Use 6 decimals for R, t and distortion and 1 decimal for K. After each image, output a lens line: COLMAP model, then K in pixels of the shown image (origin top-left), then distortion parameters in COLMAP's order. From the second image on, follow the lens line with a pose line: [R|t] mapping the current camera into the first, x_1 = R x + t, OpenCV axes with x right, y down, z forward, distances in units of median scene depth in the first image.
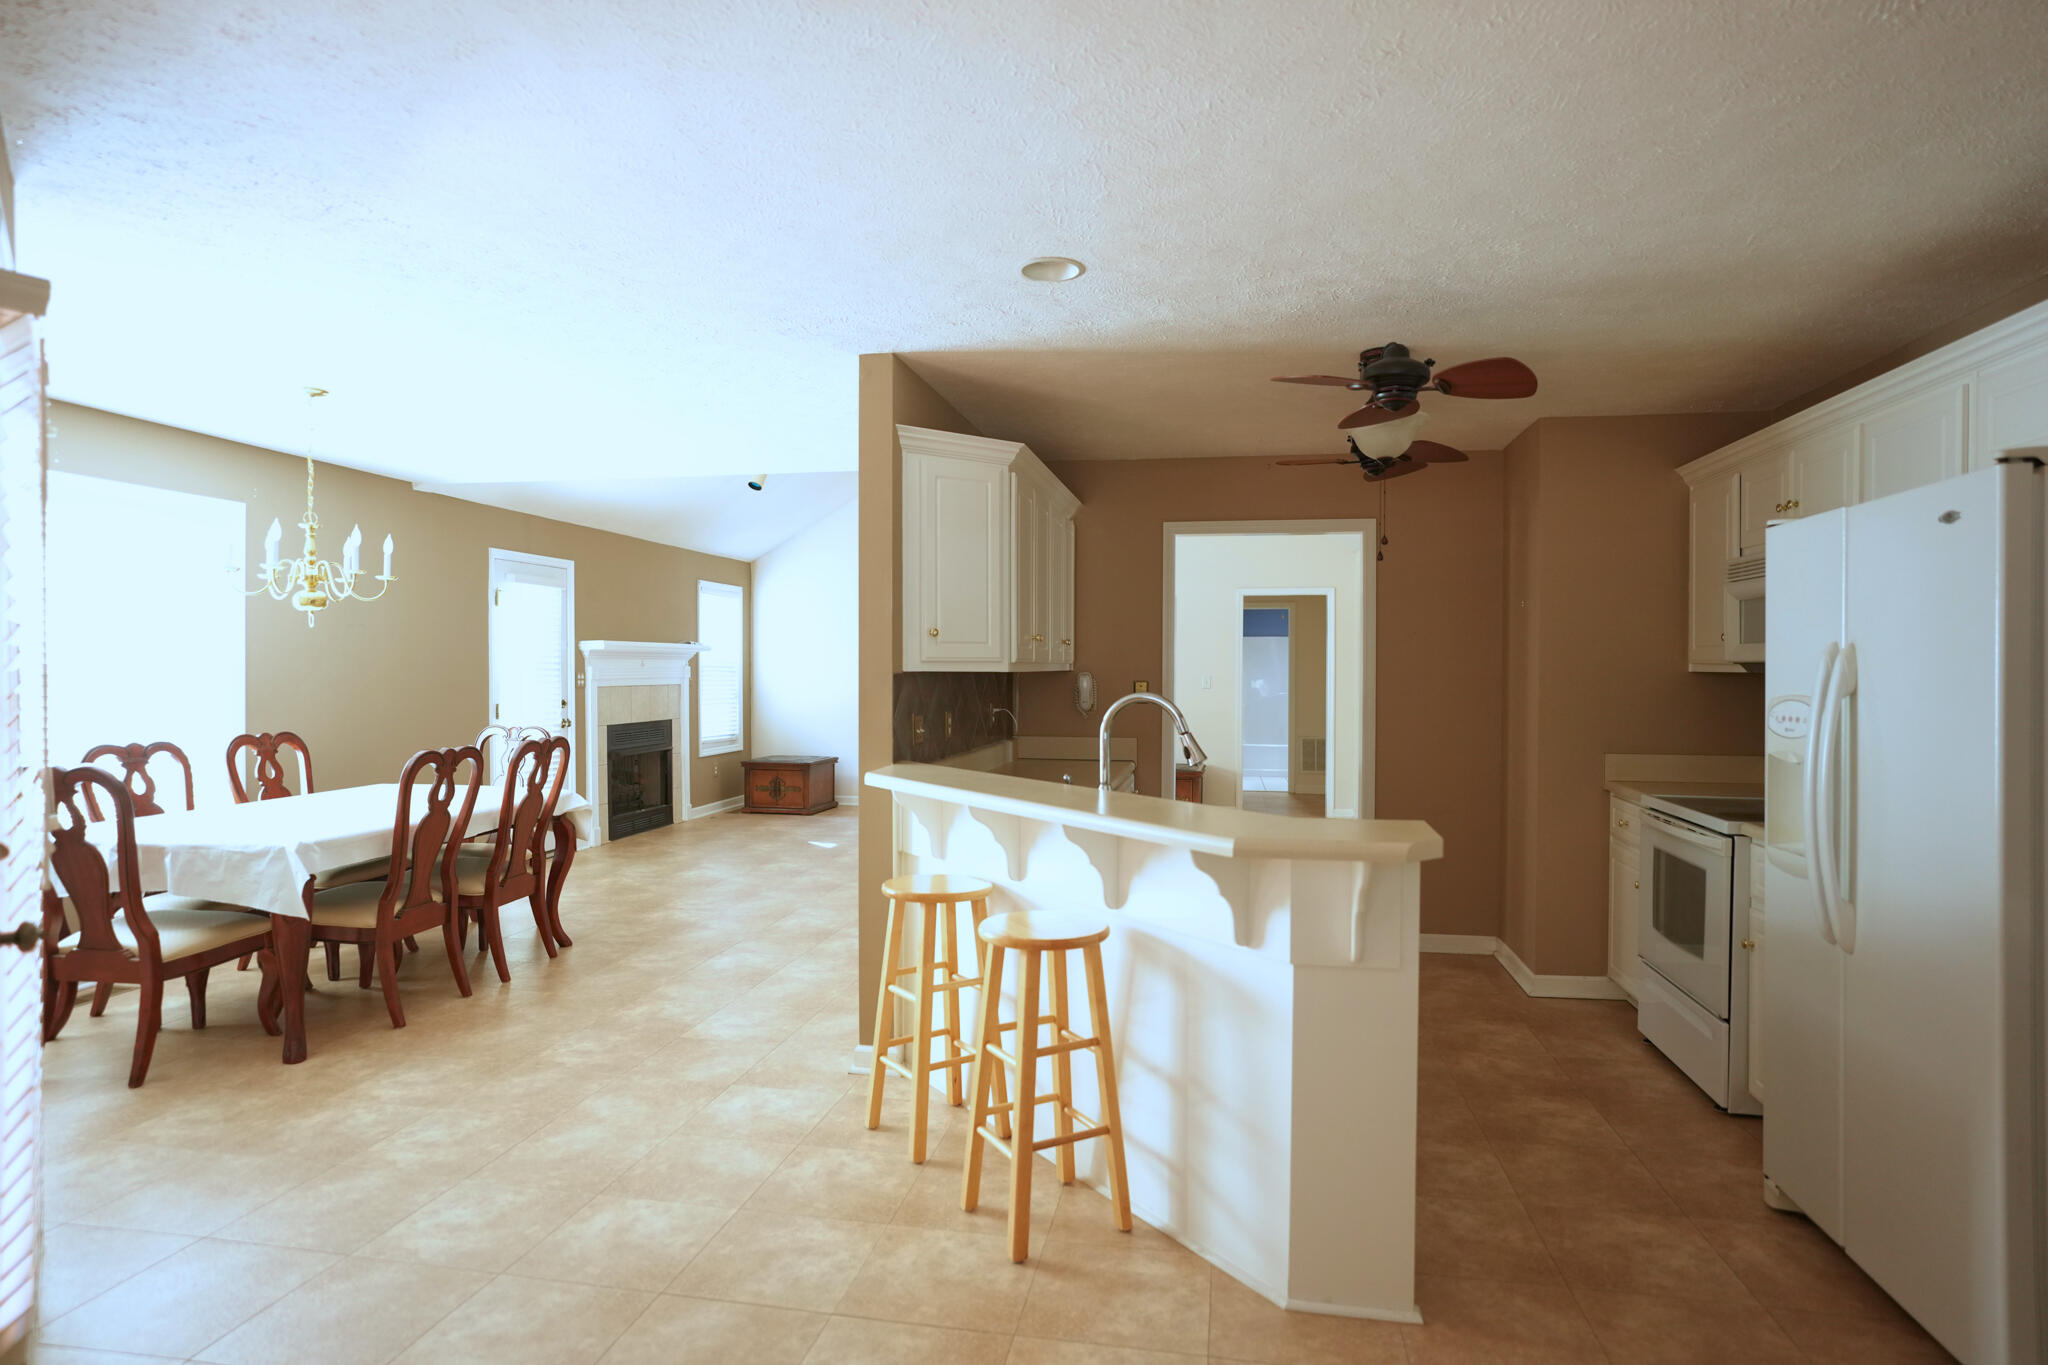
lens RADIAL K [[1111.1, 0, 1034.1], [0, 1111.1, 685.6], [0, 0, 1]] dist [-0.050840, 0.034159]
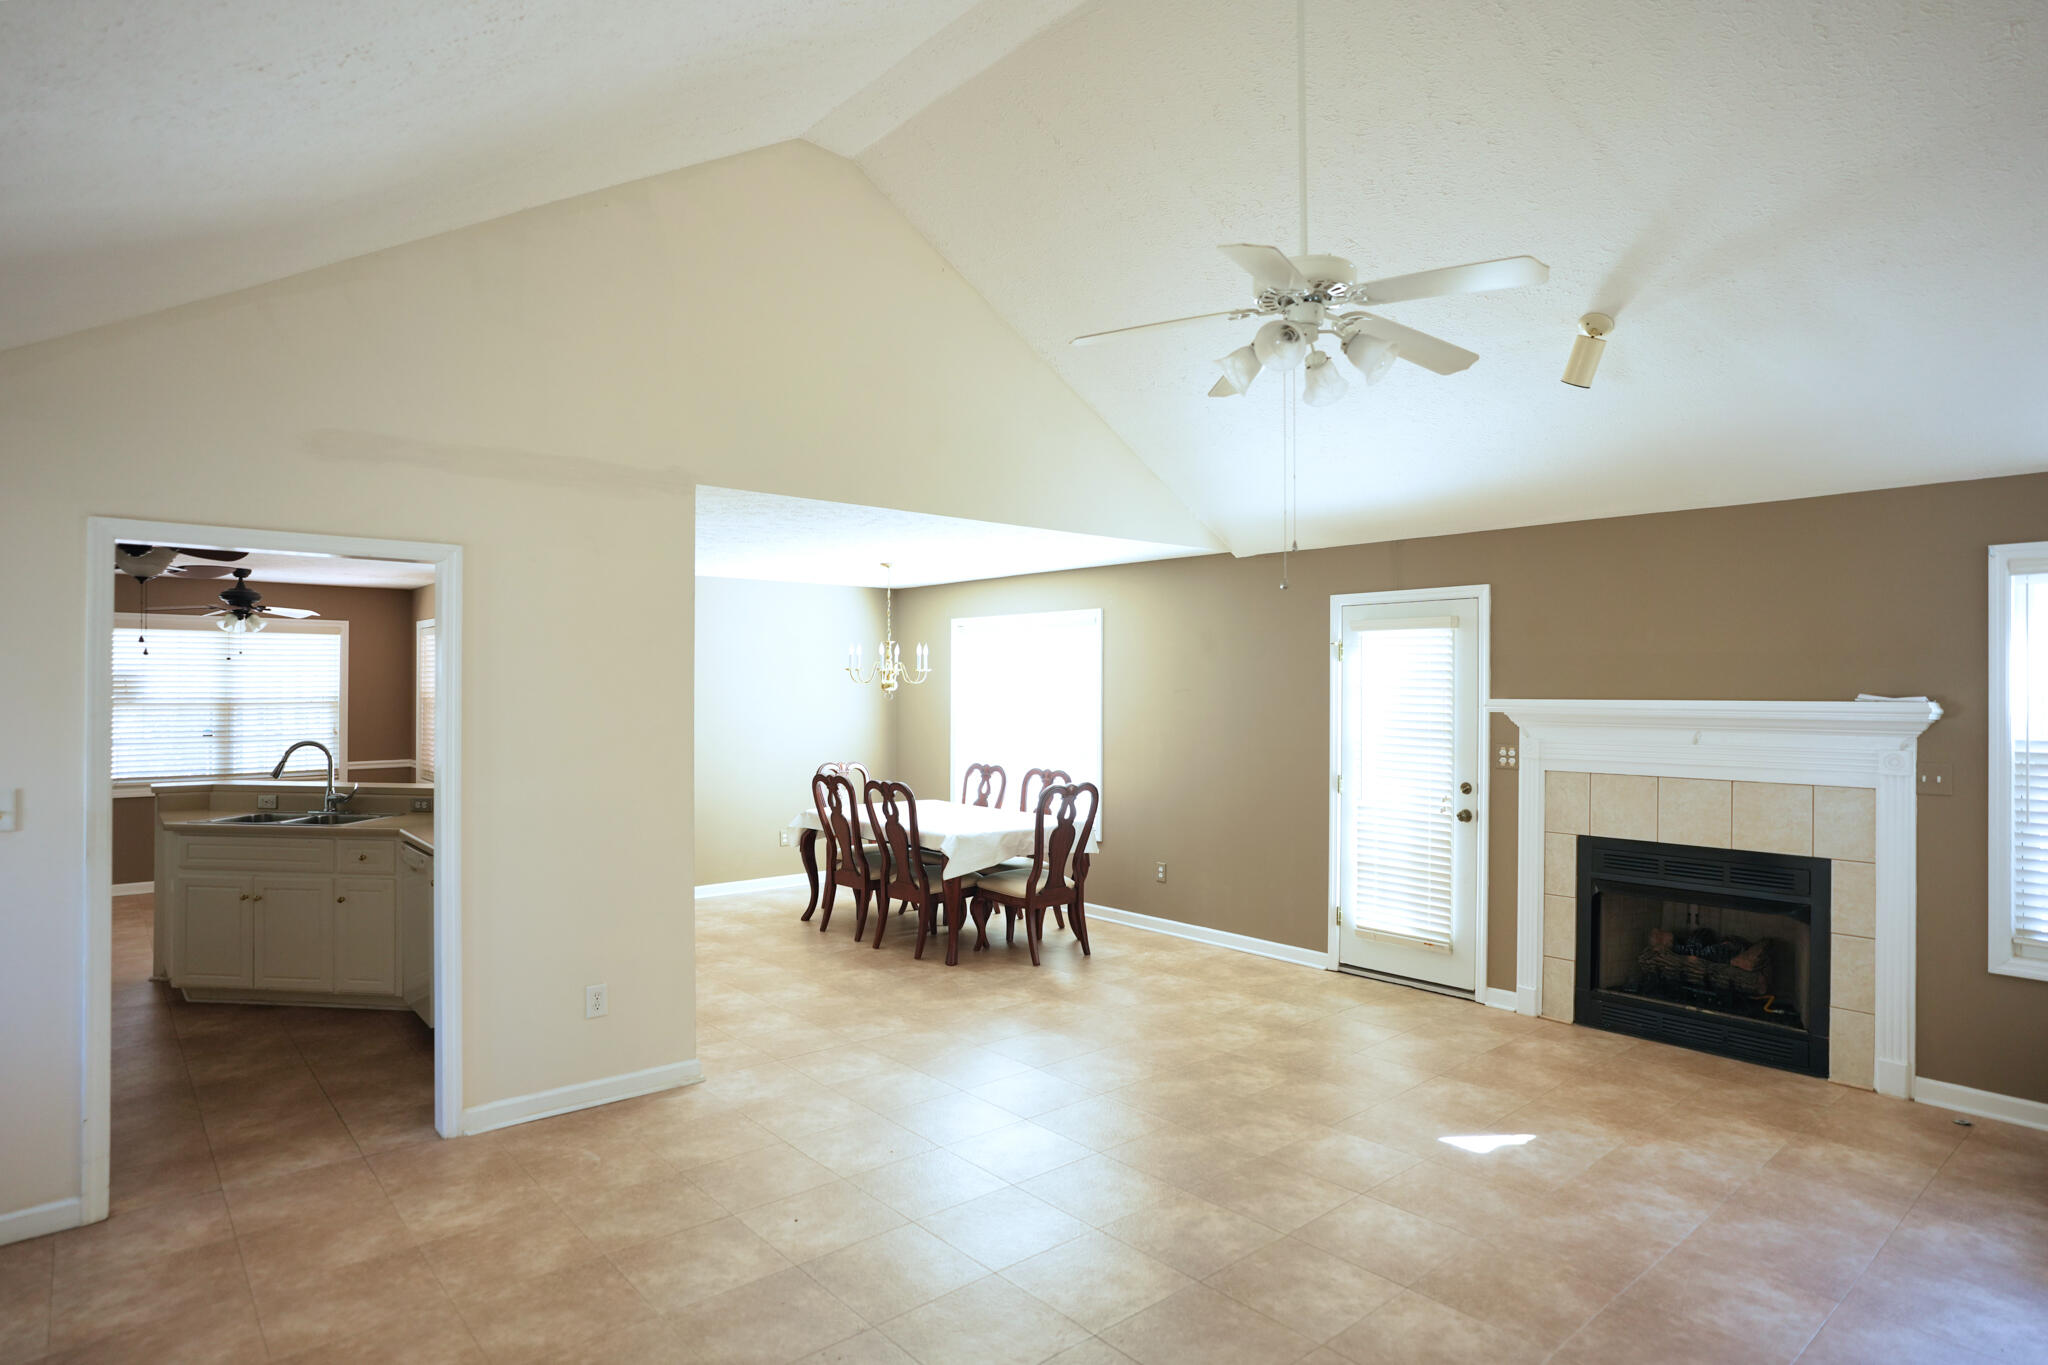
lens RADIAL K [[1111.1, 0, 1034.1], [0, 1111.1, 685.6], [0, 0, 1]] dist [-0.050840, 0.034159]
pose [[-0.629105, -0.008047, -0.777278, 0.538973], [-0.017343, 0.999843, 0.003685, -0.084664], [0.777127, 0.015799, -0.629146, 2.181828]]
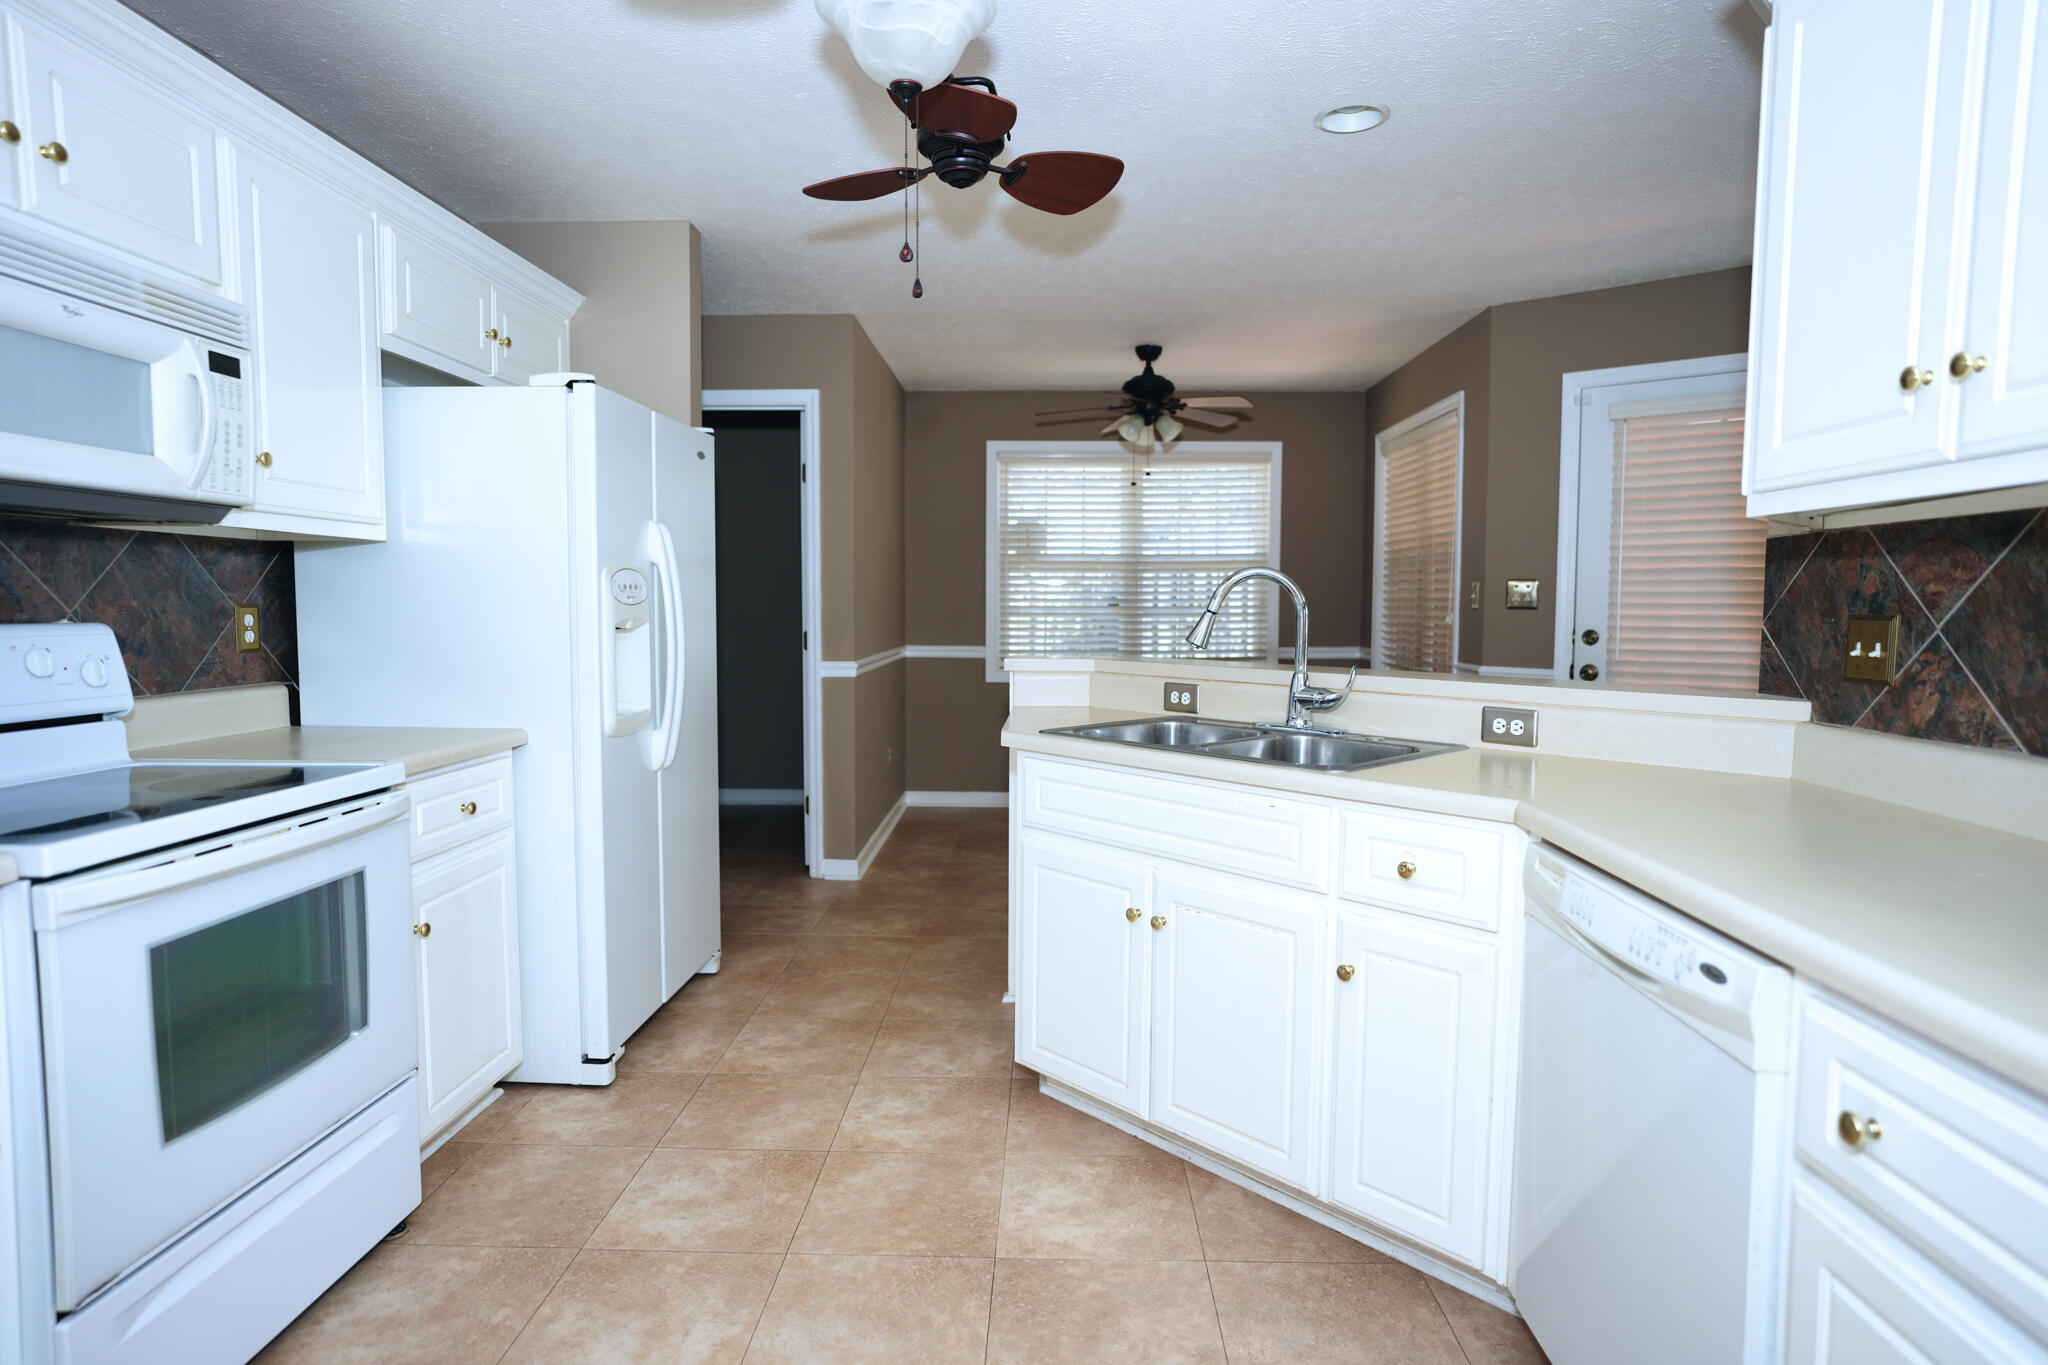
lens RADIAL K [[1111.1, 0, 1034.1], [0, 1111.1, 685.6], [0, 0, 1]] dist [-0.050840, 0.034159]
pose [[-0.989060, 0.005298, -0.147422, 0.272249], [-0.007783, 0.996089, 0.088012, 0.014169], [0.147311, 0.088197, -0.985150, 1.251776]]
